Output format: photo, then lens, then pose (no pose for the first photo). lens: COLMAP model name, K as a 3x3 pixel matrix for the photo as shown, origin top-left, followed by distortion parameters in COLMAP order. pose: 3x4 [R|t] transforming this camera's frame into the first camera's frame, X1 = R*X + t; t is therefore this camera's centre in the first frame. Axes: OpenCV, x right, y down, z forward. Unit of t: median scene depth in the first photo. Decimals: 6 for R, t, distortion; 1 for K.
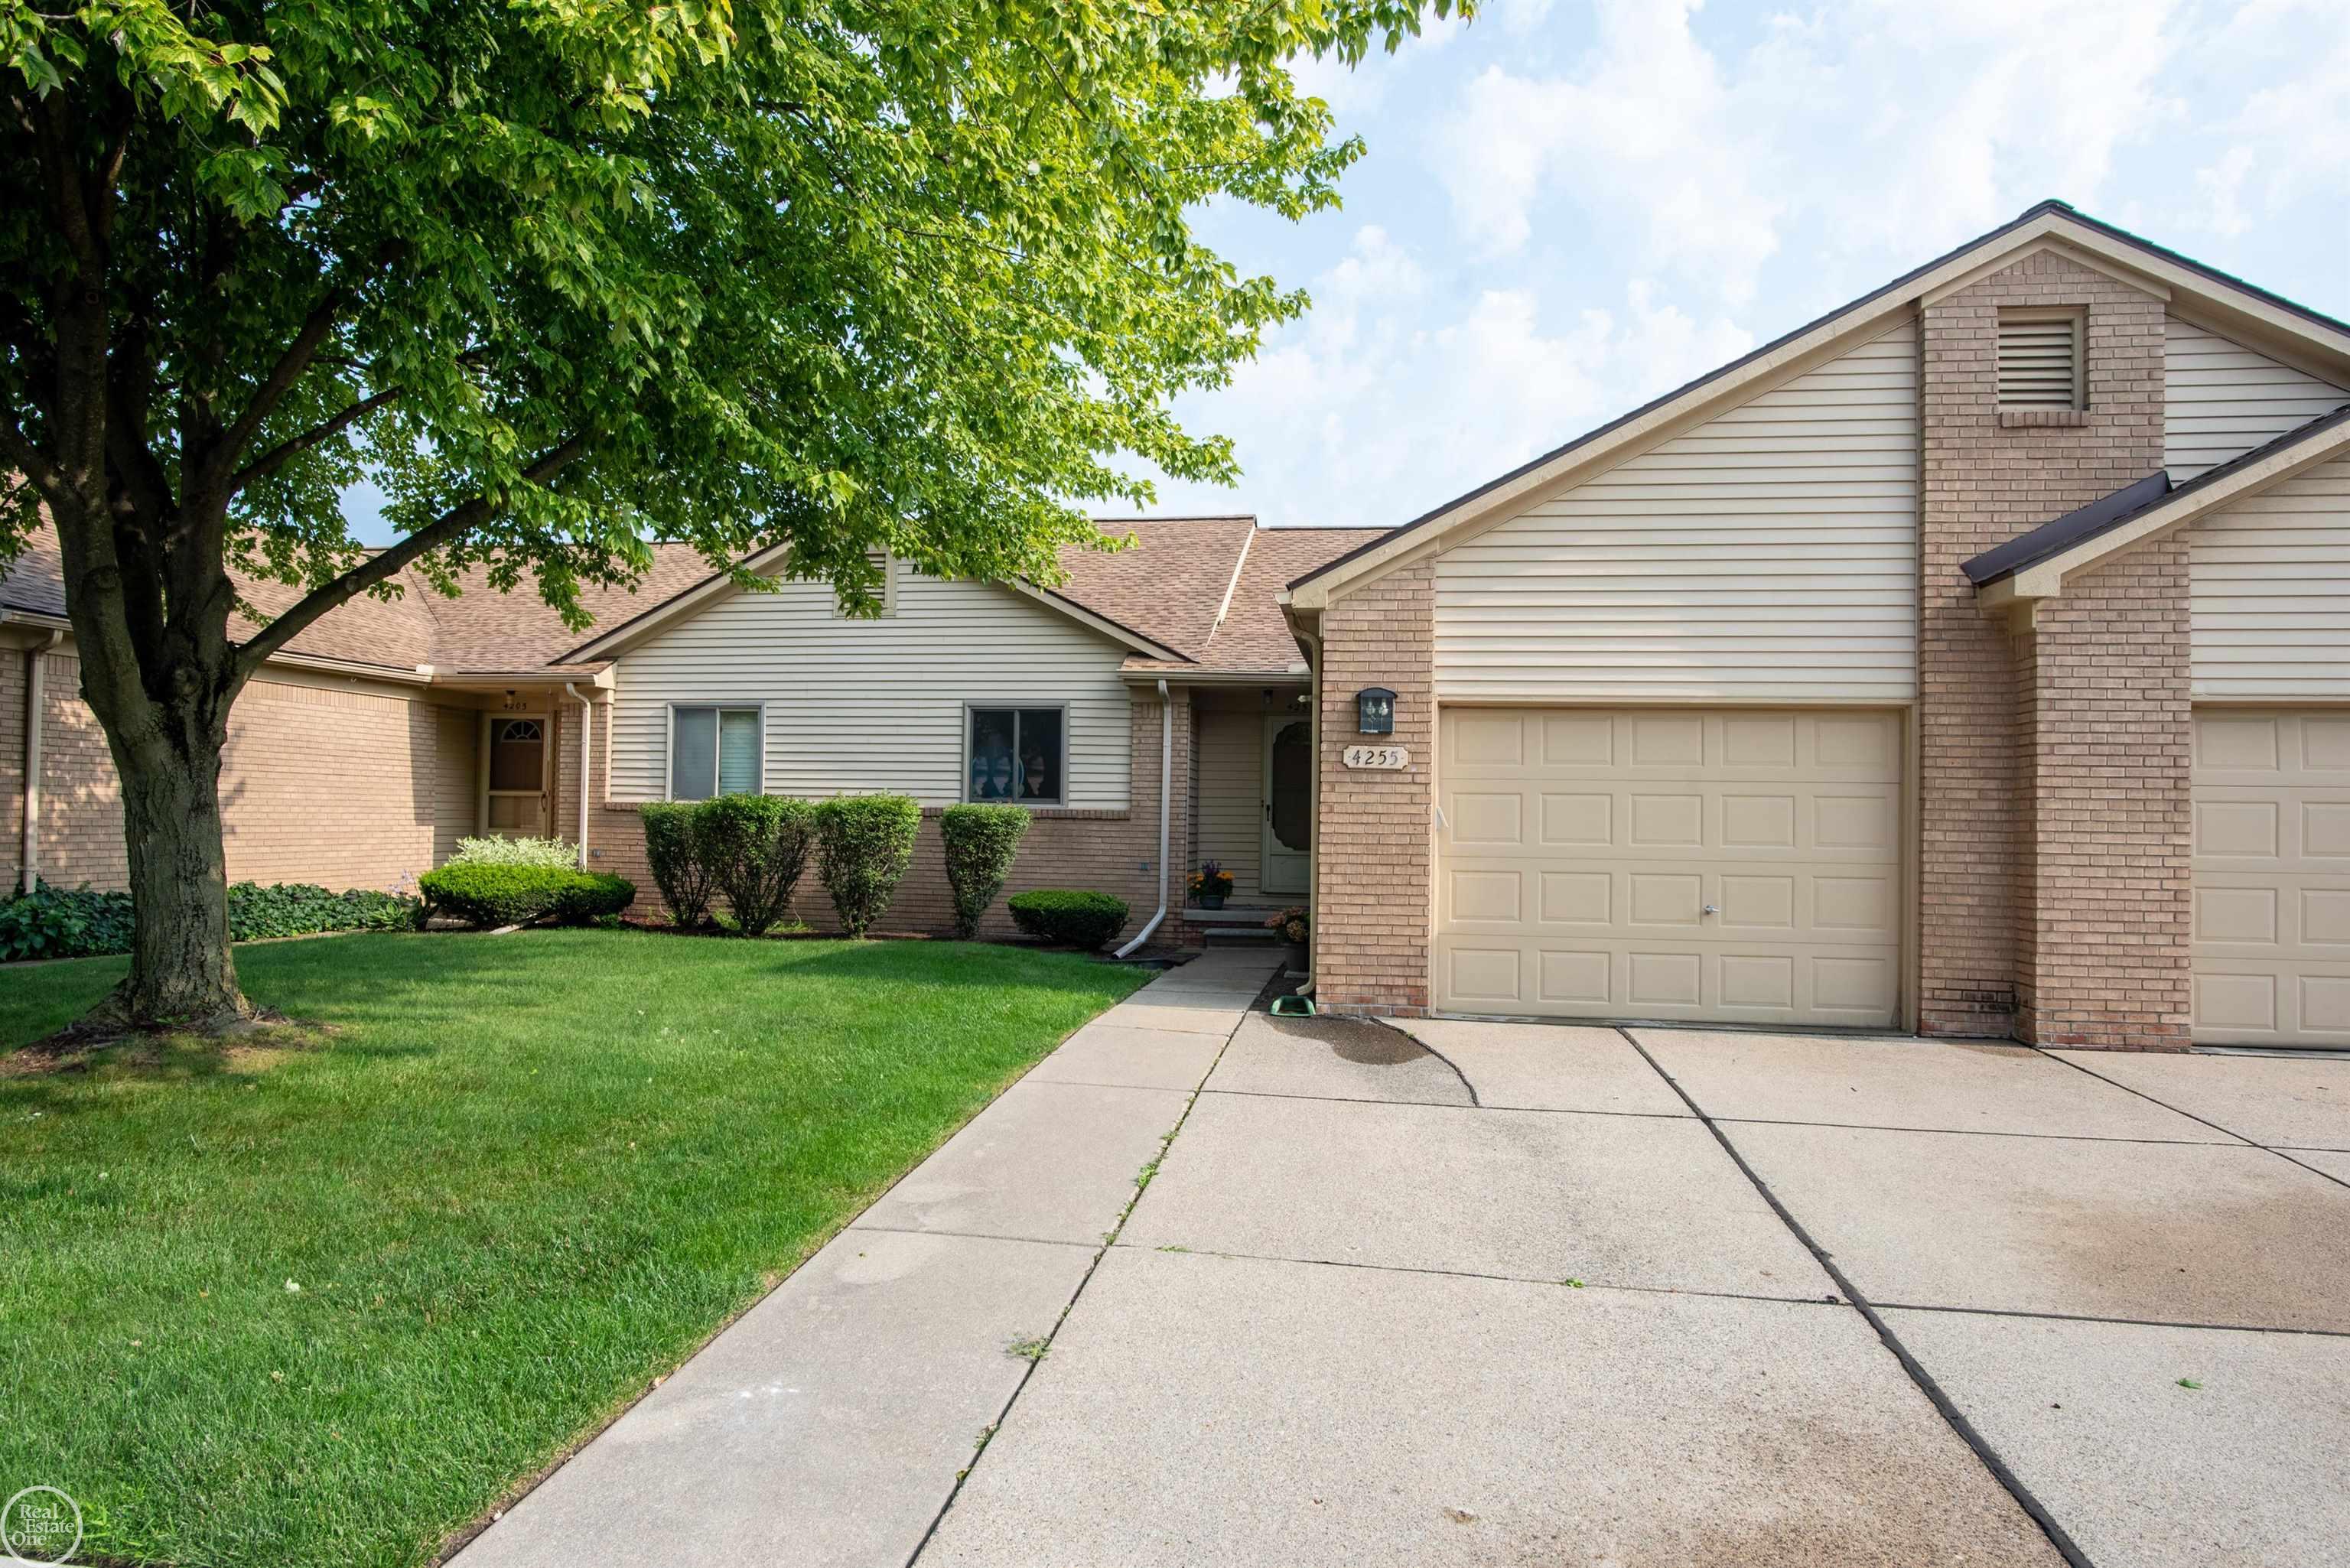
lens RADIAL K [[1368.5, 0, 1178.8], [0, 1368.5, 754.4], [0, 0, 1]] dist [-0.023067, -0.000696]
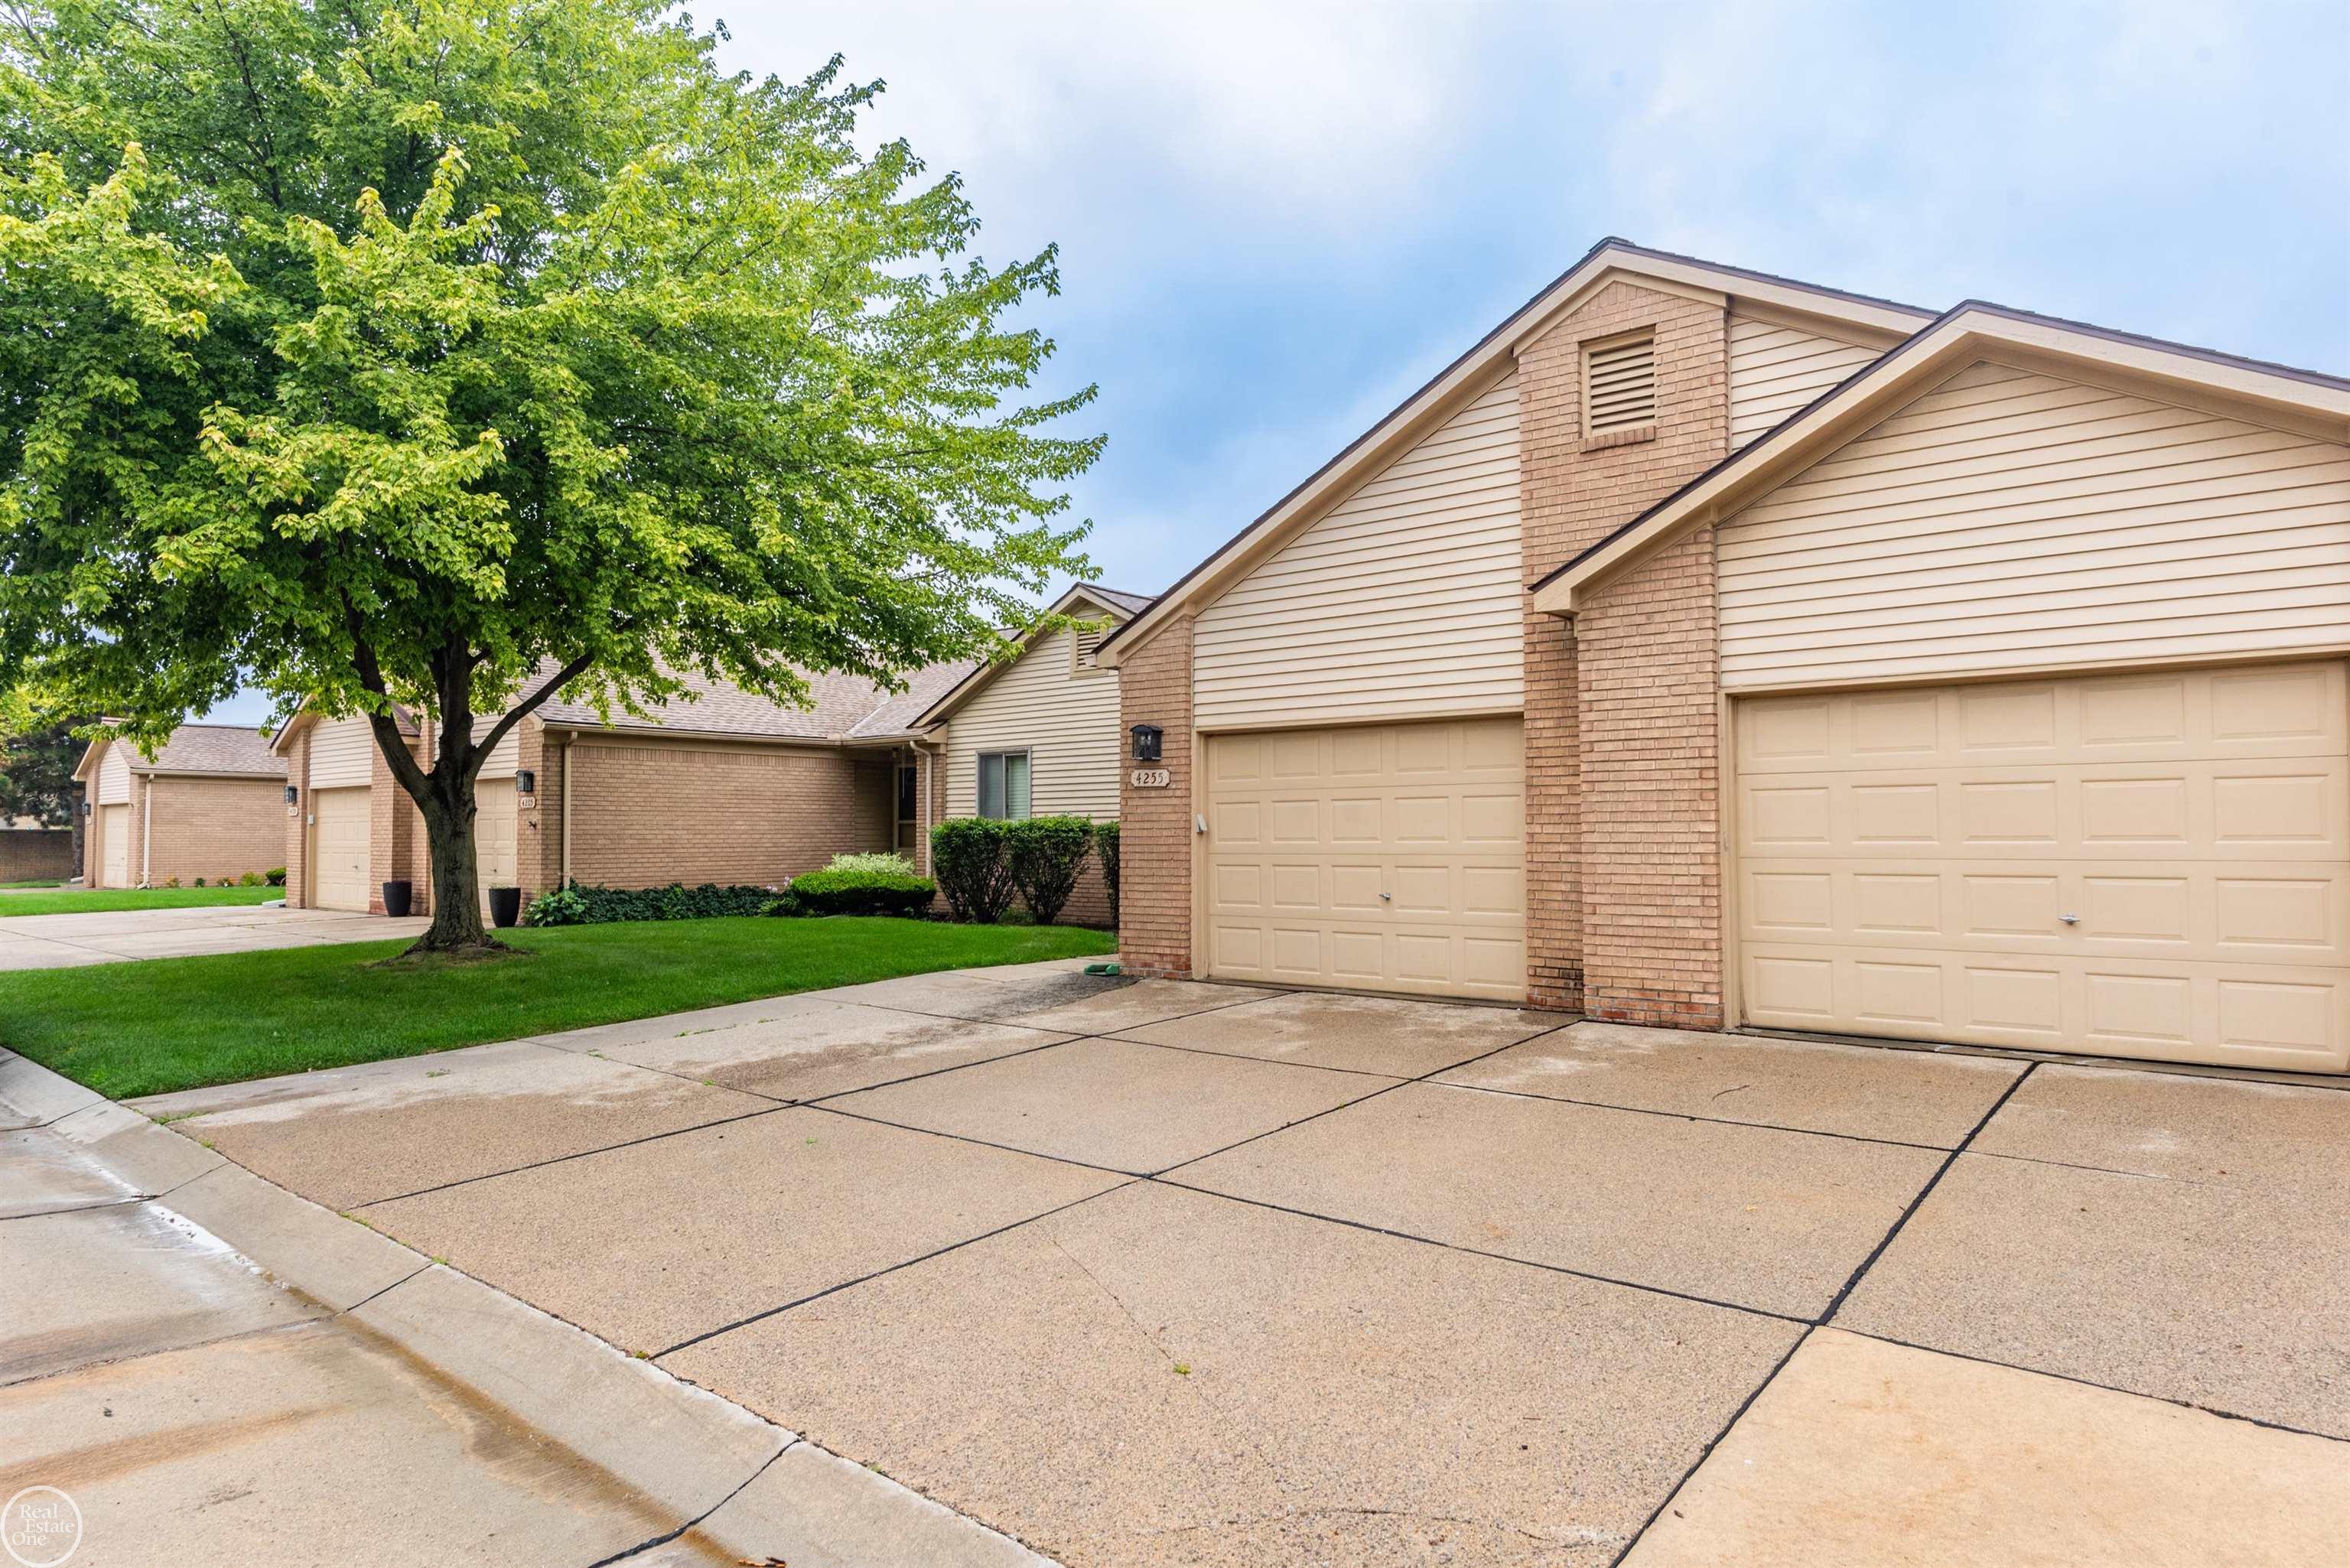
lens RADIAL K [[1368.5, 0, 1178.8], [0, 1368.5, 754.4], [0, 0, 1]] dist [-0.023067, -0.000696]
pose [[0.861953, -0.050359, -0.504482, 0.875440], [0.042750, 0.998730, -0.026655, 0.016685], [0.505183, 0.001409, 0.863011, -0.111221]]
